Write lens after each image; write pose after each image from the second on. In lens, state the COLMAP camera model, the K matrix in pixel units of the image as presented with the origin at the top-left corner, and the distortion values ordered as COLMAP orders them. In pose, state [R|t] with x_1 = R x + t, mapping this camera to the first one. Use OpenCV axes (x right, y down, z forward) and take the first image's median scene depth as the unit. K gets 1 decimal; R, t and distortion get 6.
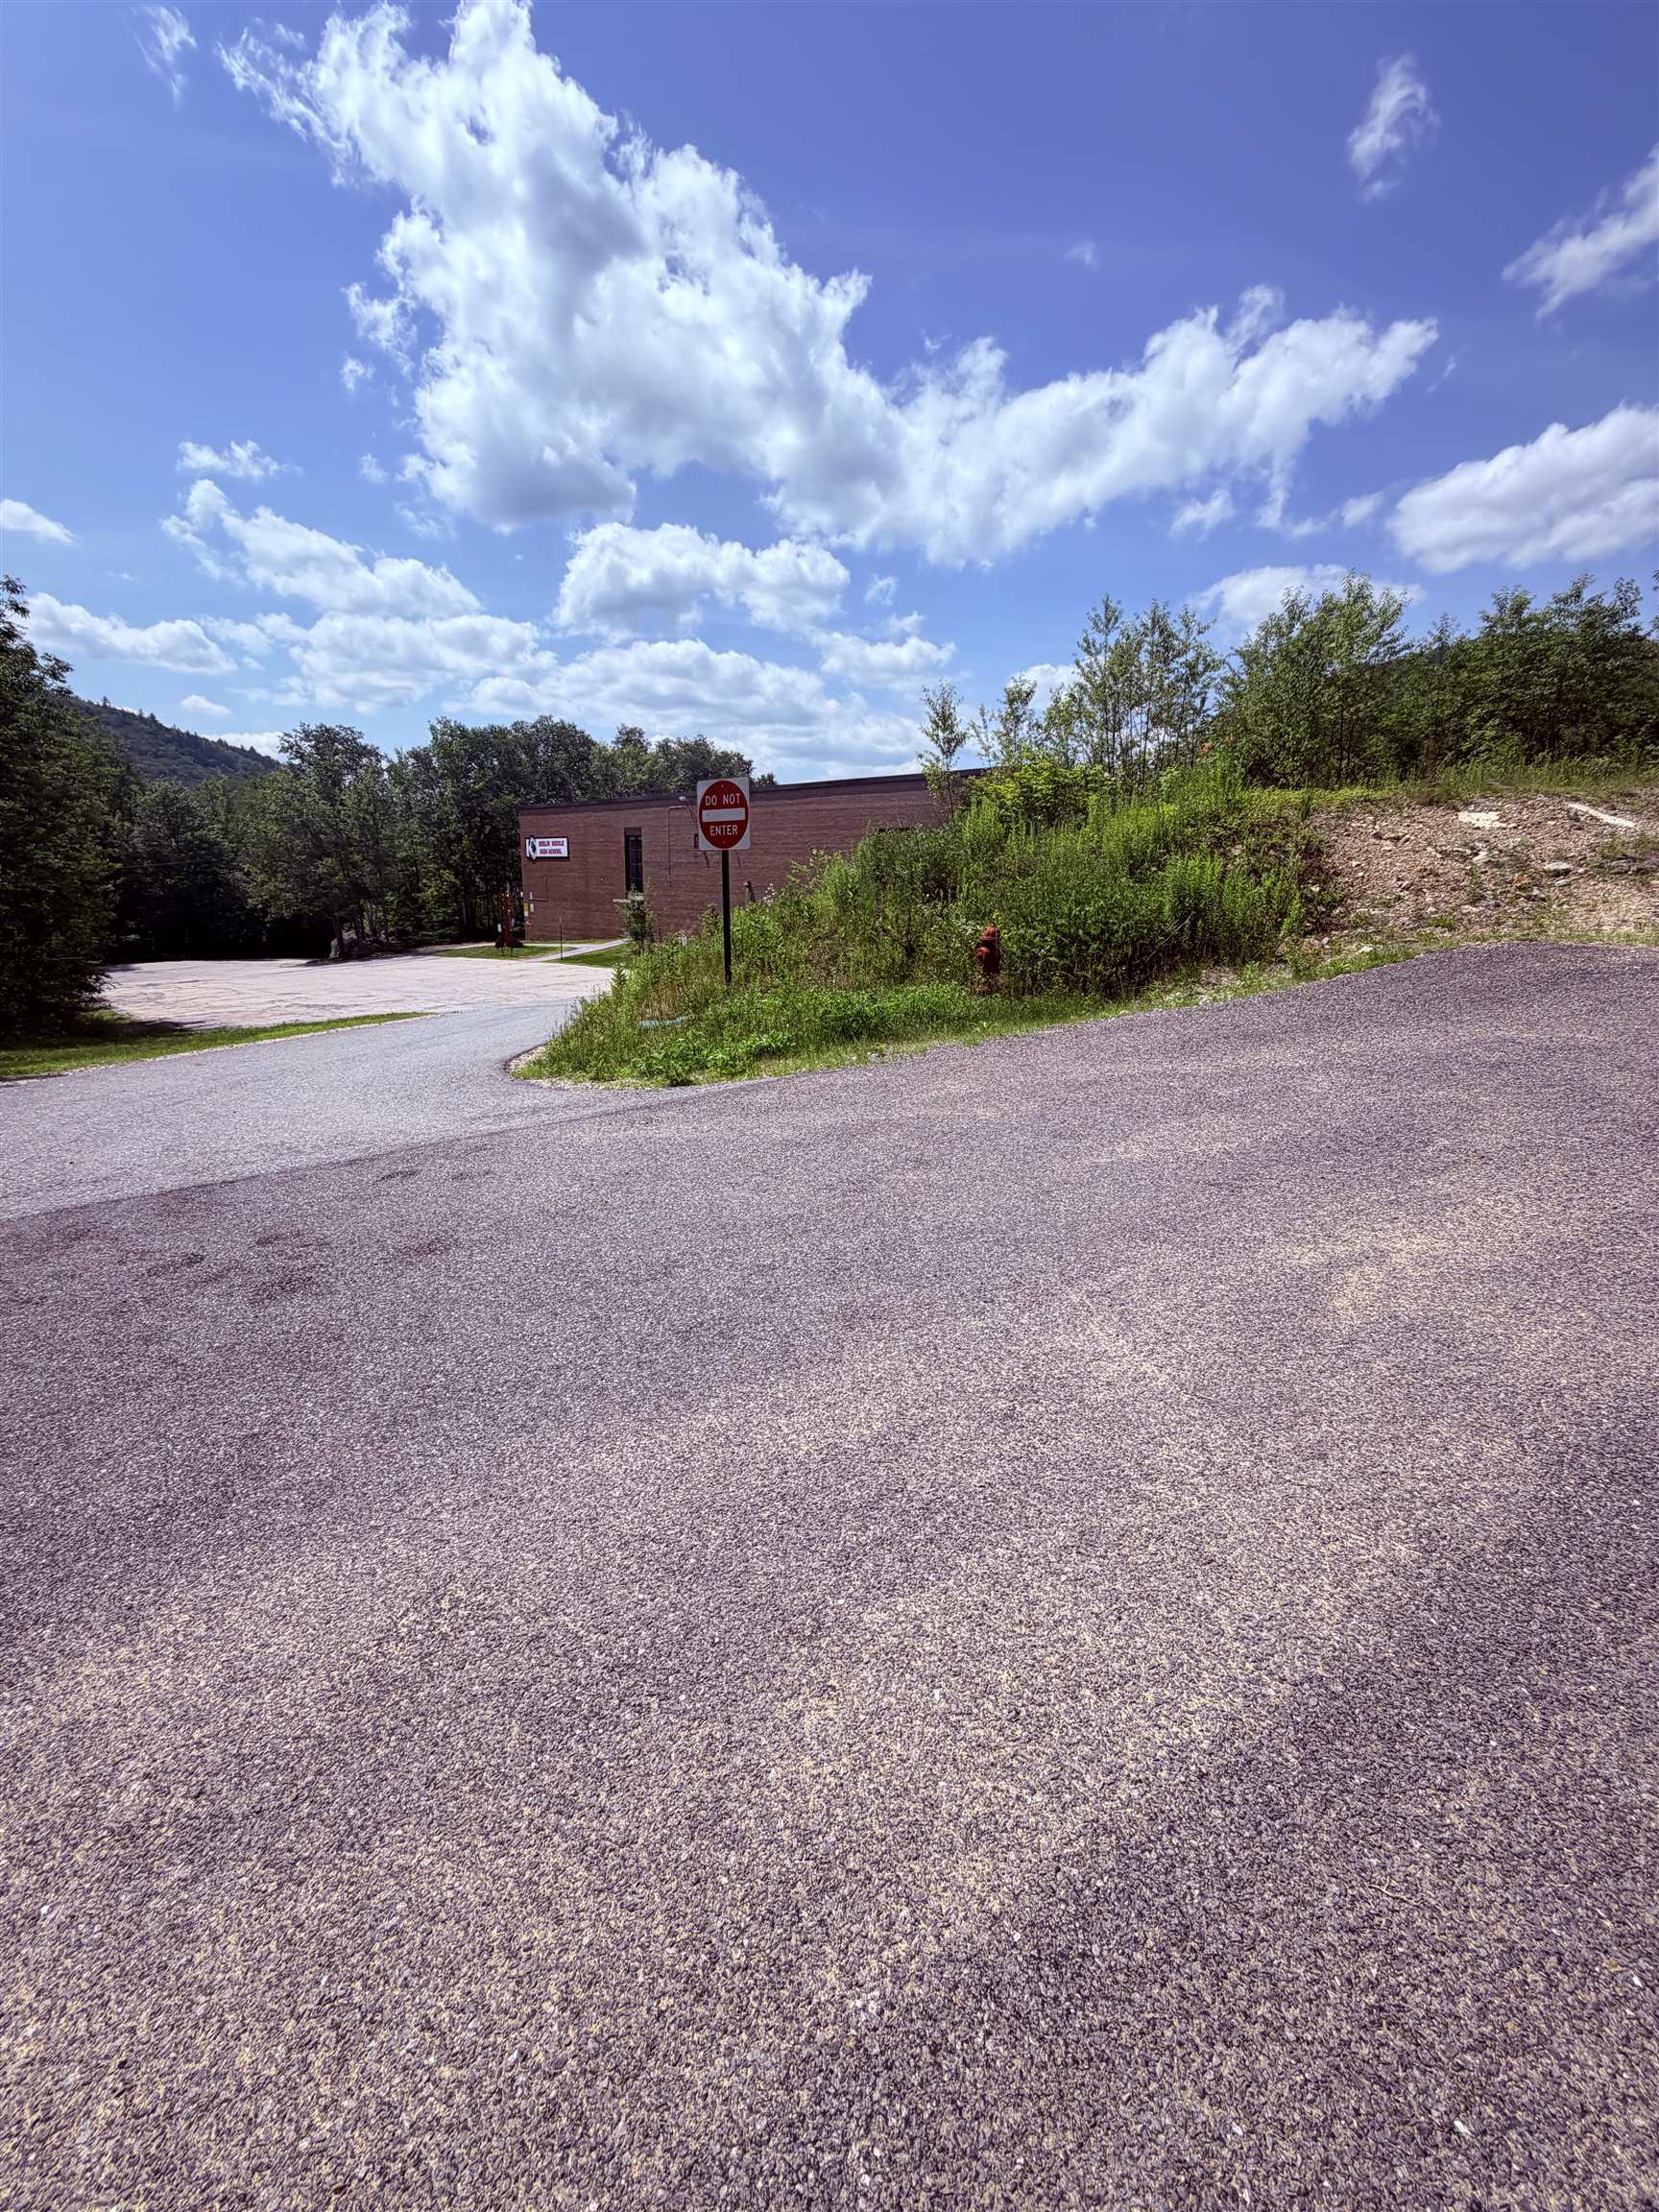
lens RADIAL K [[885.7, 0, 835.0], [0, 885.7, 1100.7], [0, 0, 1]] dist [0.000800, 0.000437]
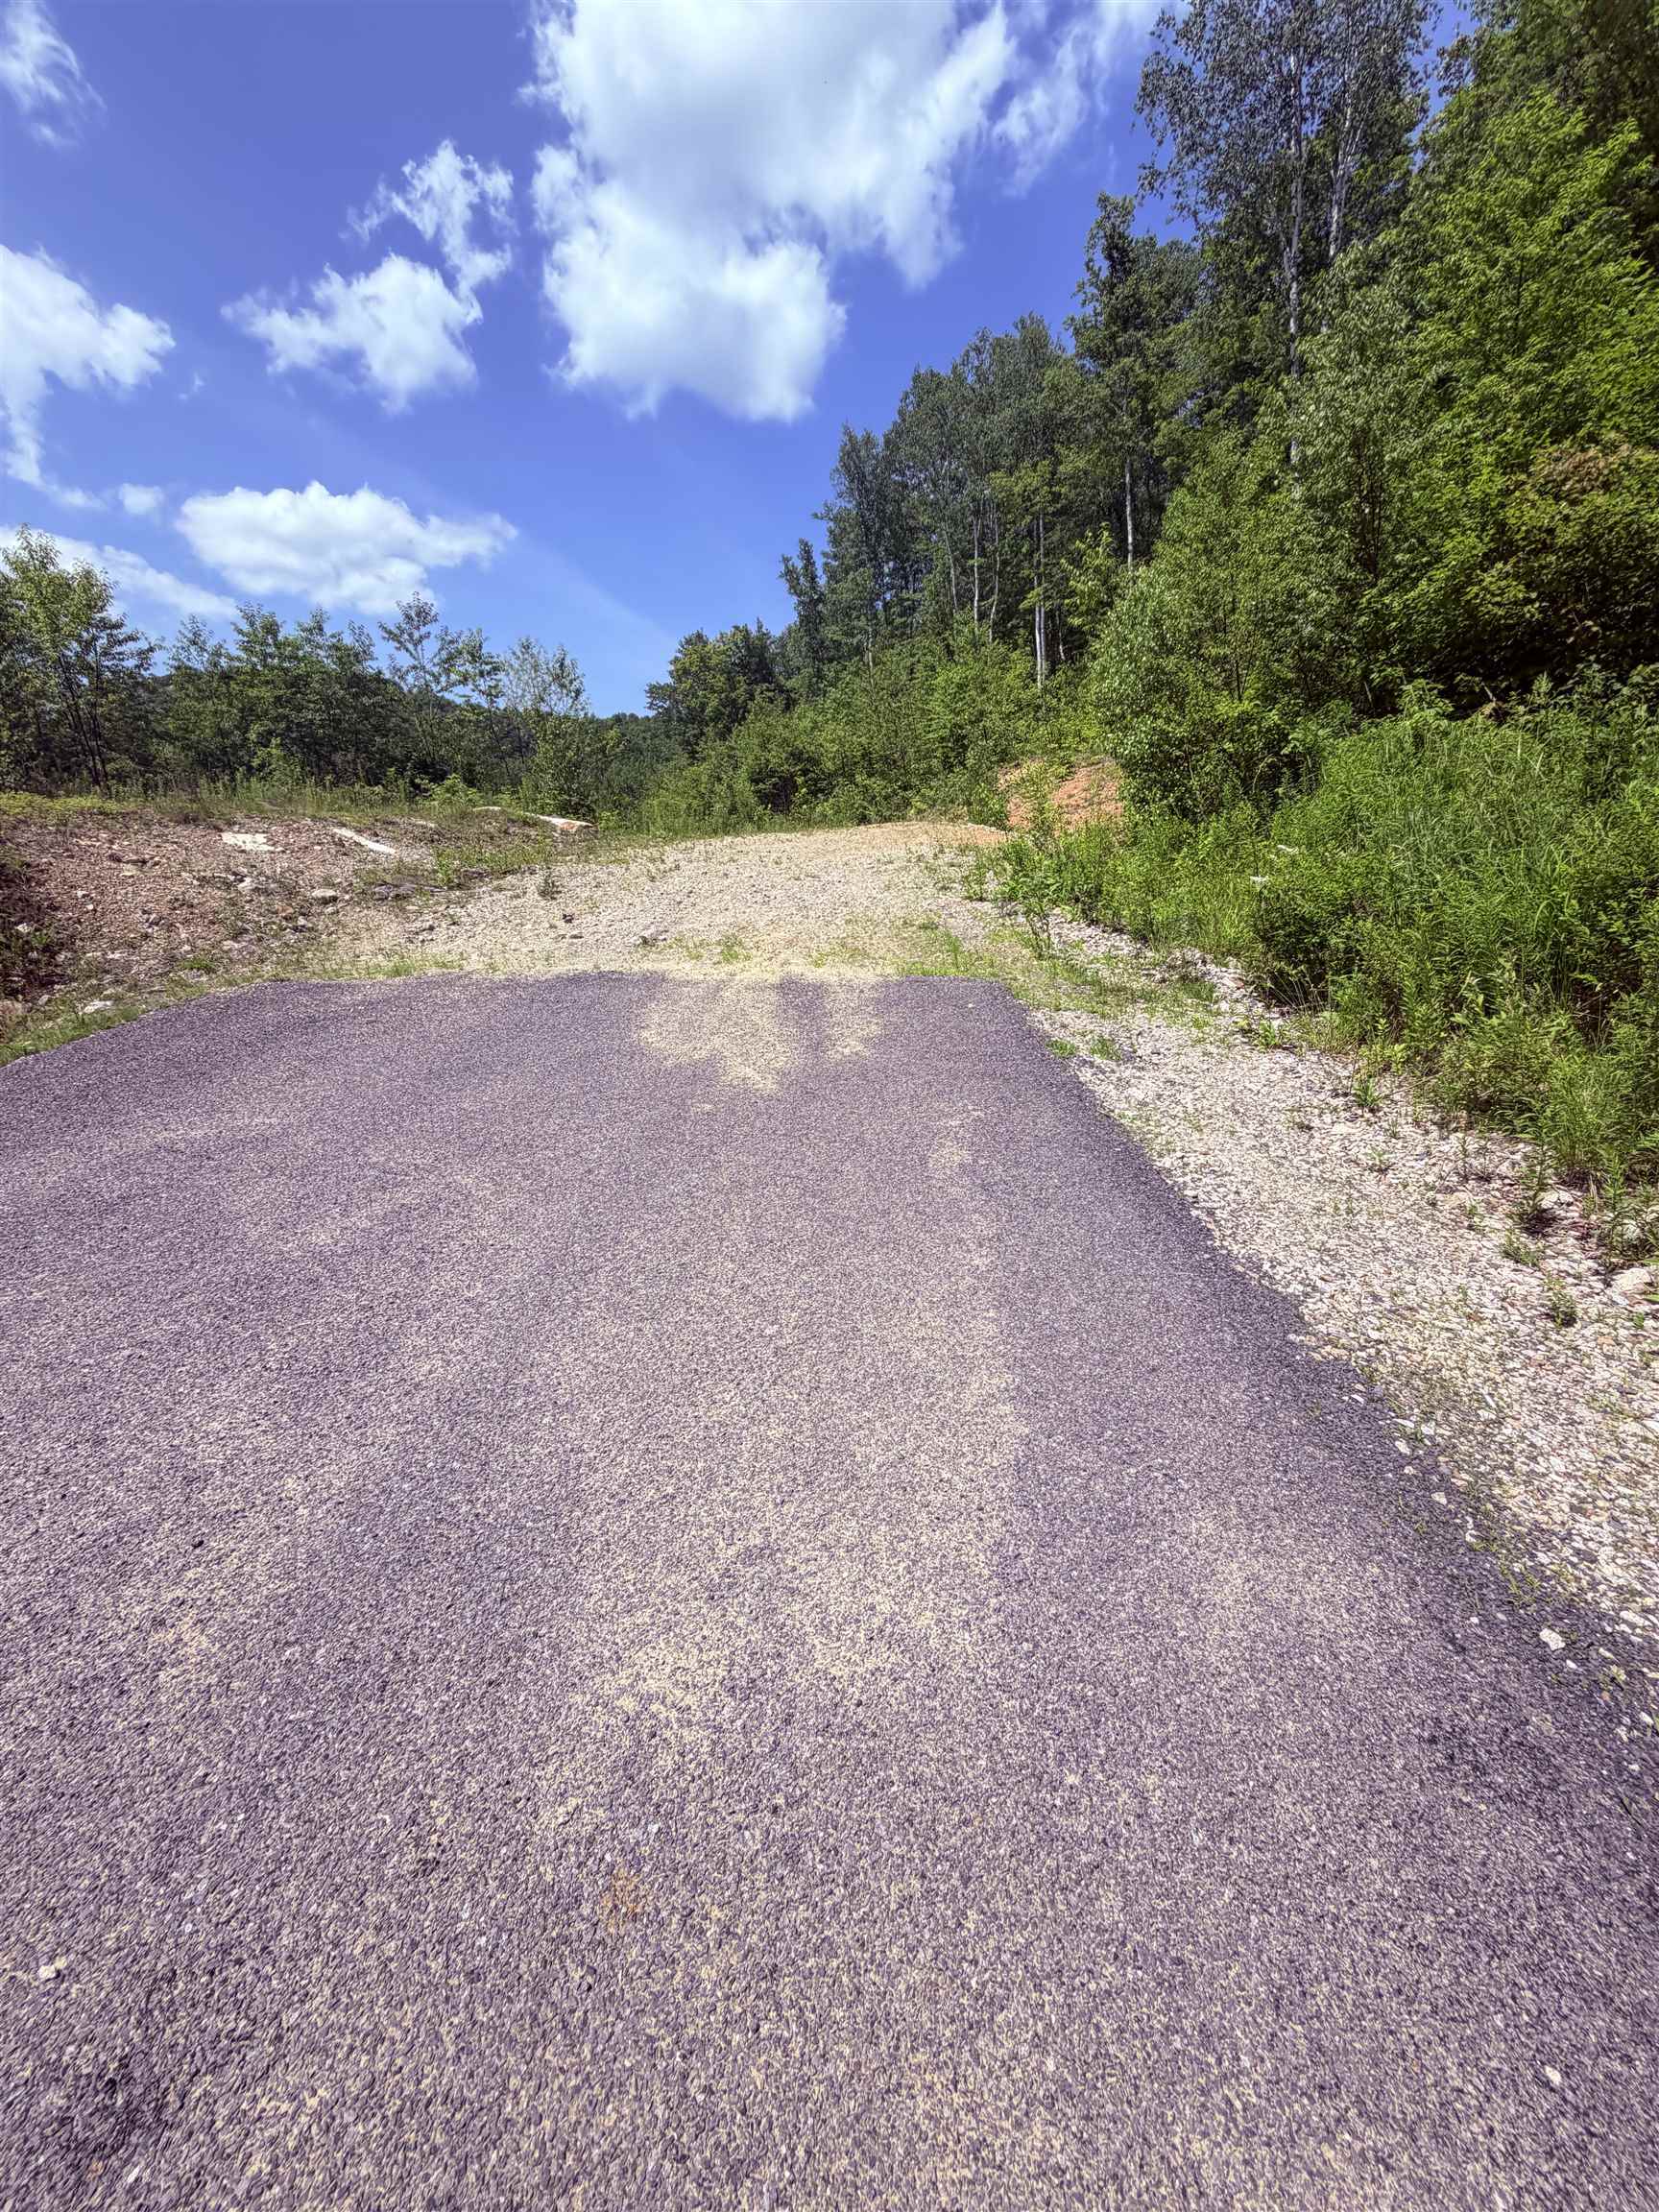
lens RADIAL K [[879.8, 0, 829.5], [0, 879.8, 1106.0], [0, 0, 1]] dist [0.000368, 0.000132]
pose [[0.470873, -0.224015, 0.853285, 0.180724], [0.229897, 0.964963, 0.126469, -0.030498], [-0.851719, 0.136617, 0.505876, 0.063459]]
